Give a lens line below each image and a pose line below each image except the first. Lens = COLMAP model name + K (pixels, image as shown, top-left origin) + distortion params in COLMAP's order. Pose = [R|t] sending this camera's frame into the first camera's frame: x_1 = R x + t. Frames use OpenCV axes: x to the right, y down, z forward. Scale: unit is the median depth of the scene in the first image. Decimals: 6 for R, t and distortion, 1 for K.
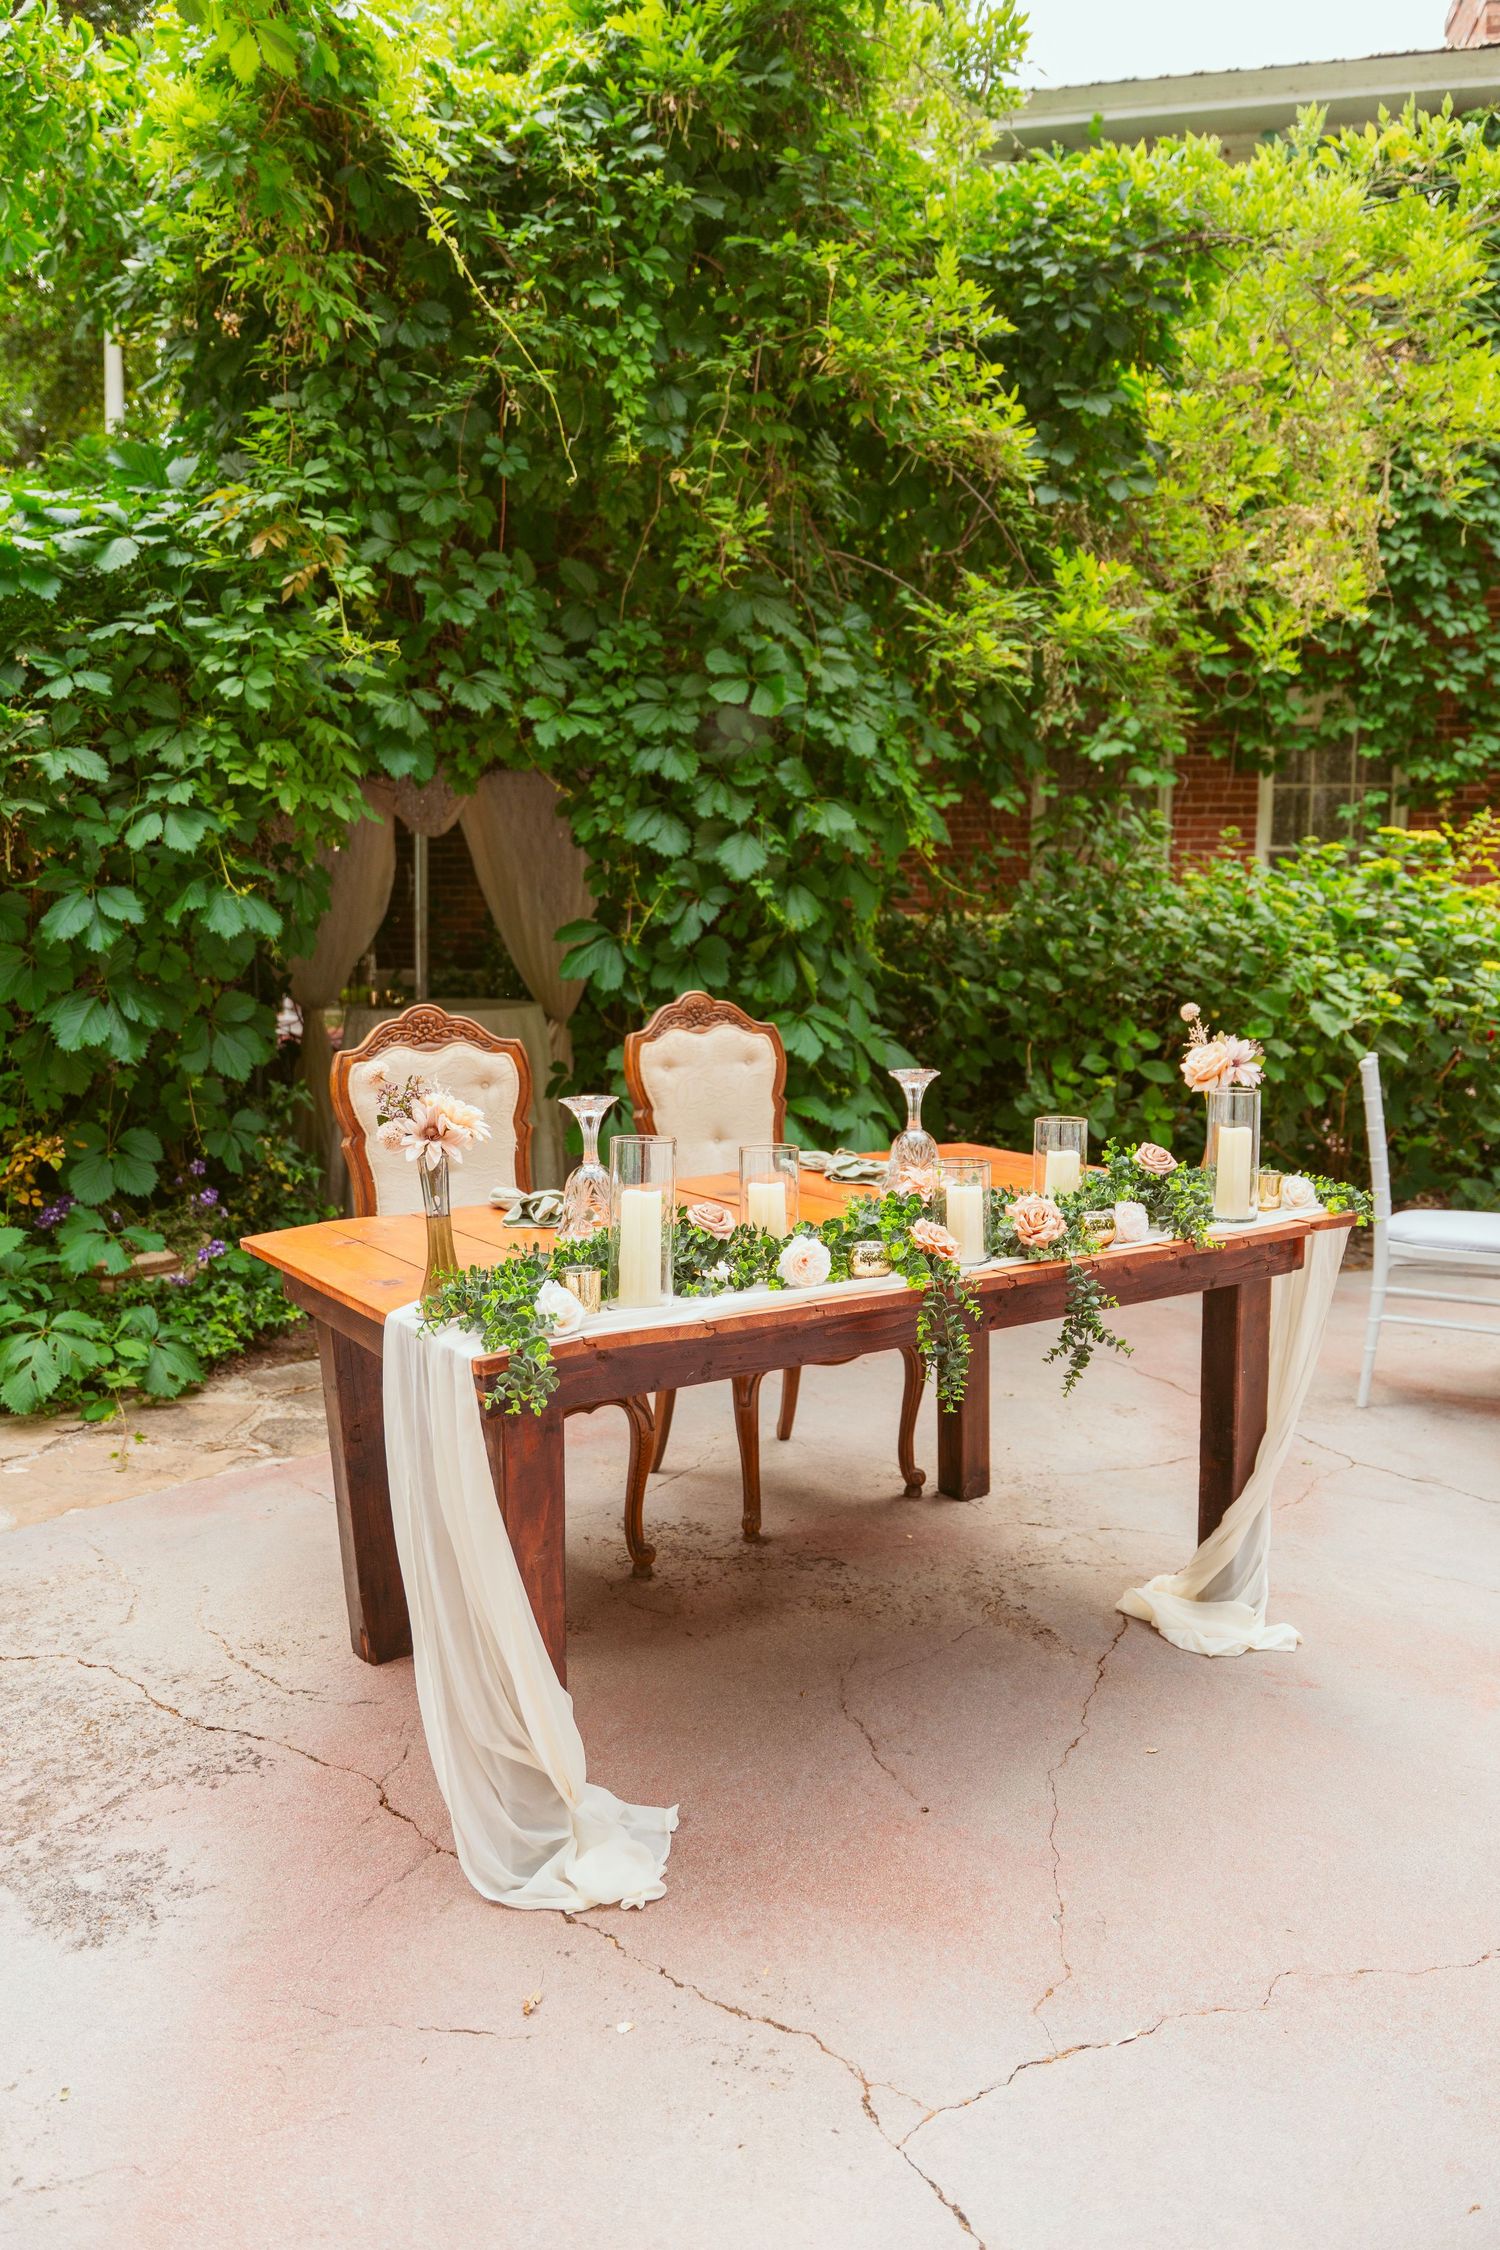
lens RADIAL K [[1518.1, 0, 753.0], [0, 1518.1, 1127.8], [0, 0, 1]] dist [0.006529, -0.015035]
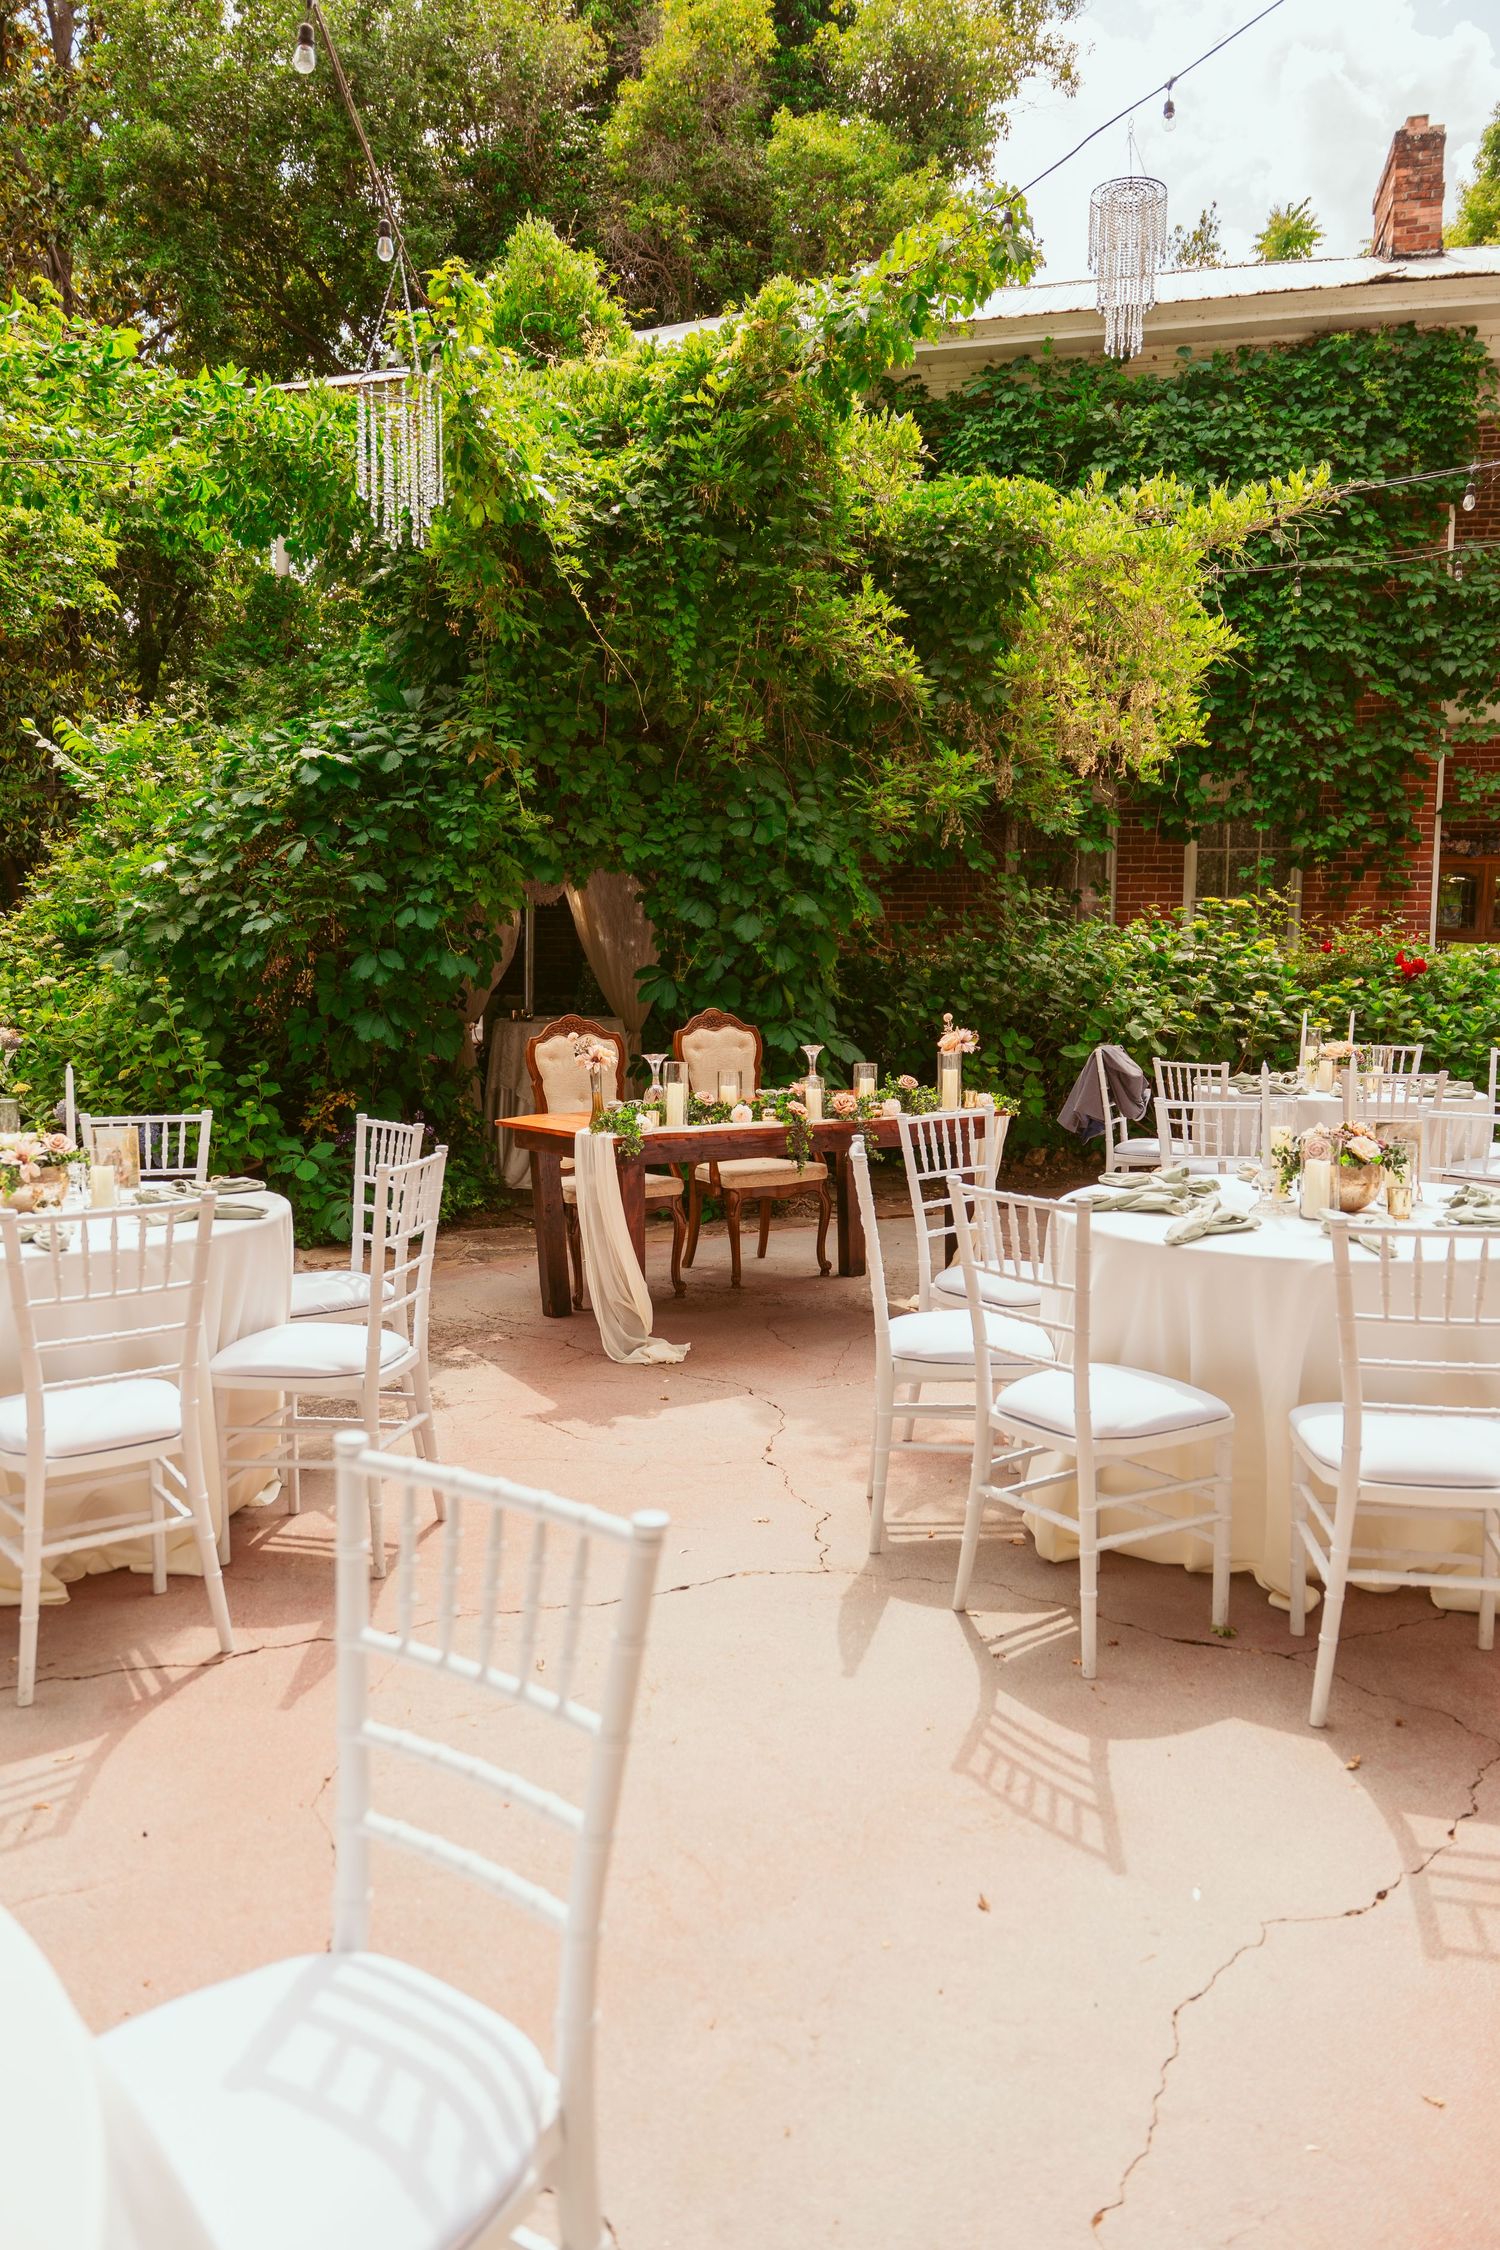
lens RADIAL K [[1518.1, 0, 745.2], [0, 1518.1, 1119.5], [0, 0, 1]] dist [0.006529, -0.015035]
pose [[0.998888, 0.004274, -0.046948, 0.079511], [-0.005293, 0.999753, -0.021600, 0.075962], [0.046844, 0.021825, 0.998664, -0.750039]]
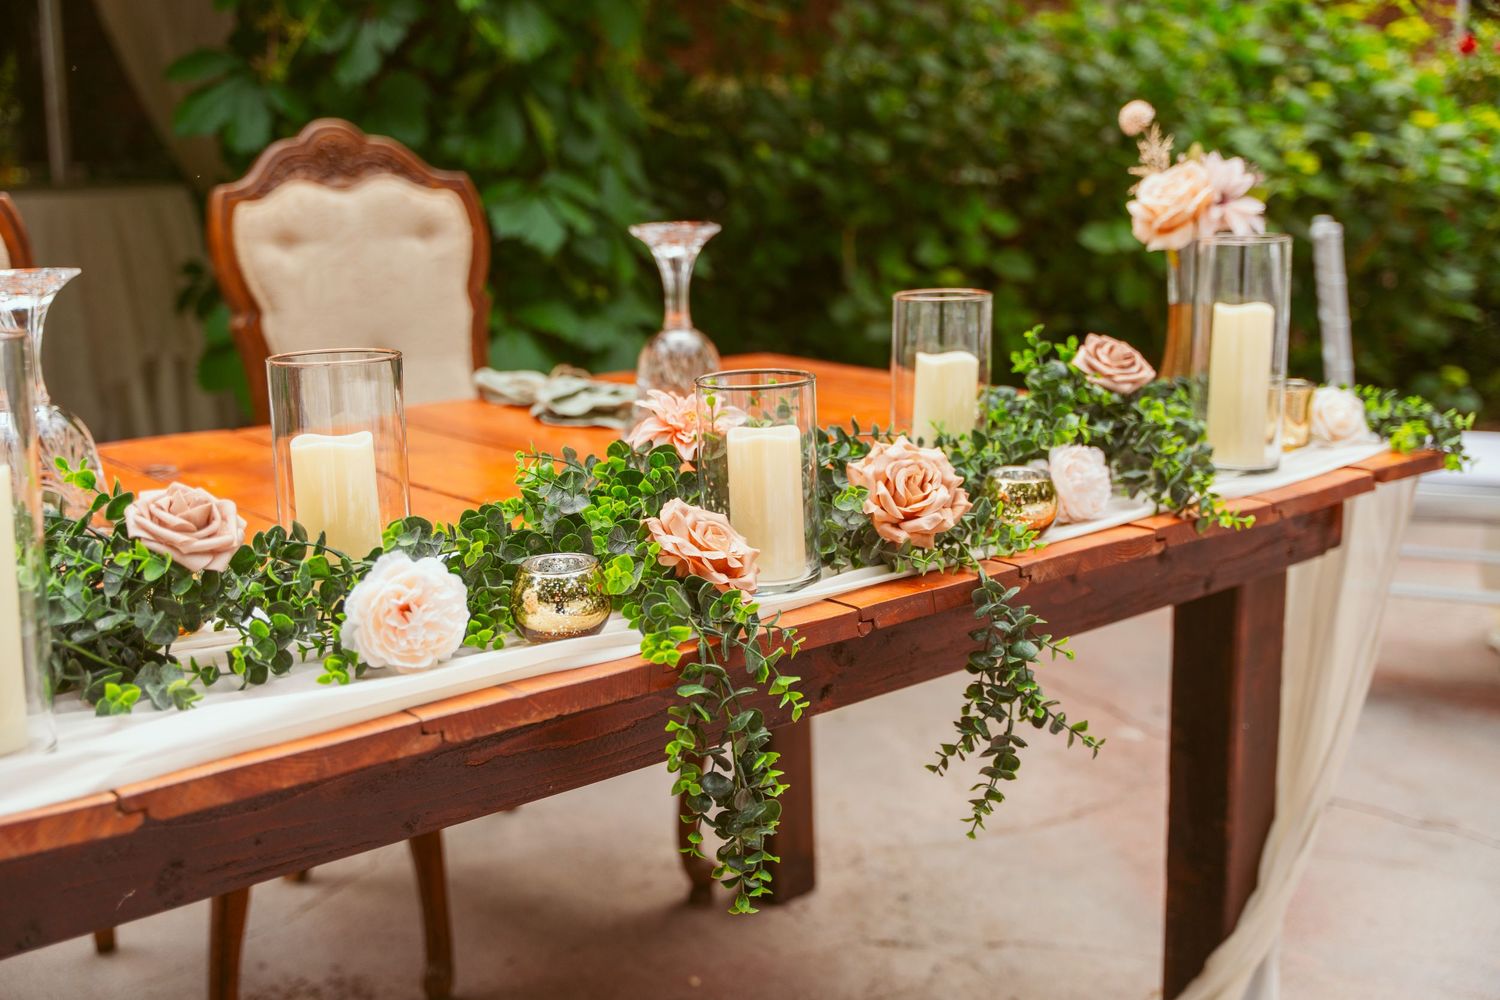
lens RADIAL K [[1650.4, 0, 750.3], [0, 1650.4, 503.1], [0, 0, 1]] dist [0.016884, 0.000000]
pose [[0.991668, -0.037131, 0.123353, 0.038058], [0.026235, 0.995703, 0.088806, 0.008676], [-0.126120, -0.084829, 0.988381, 0.262956]]
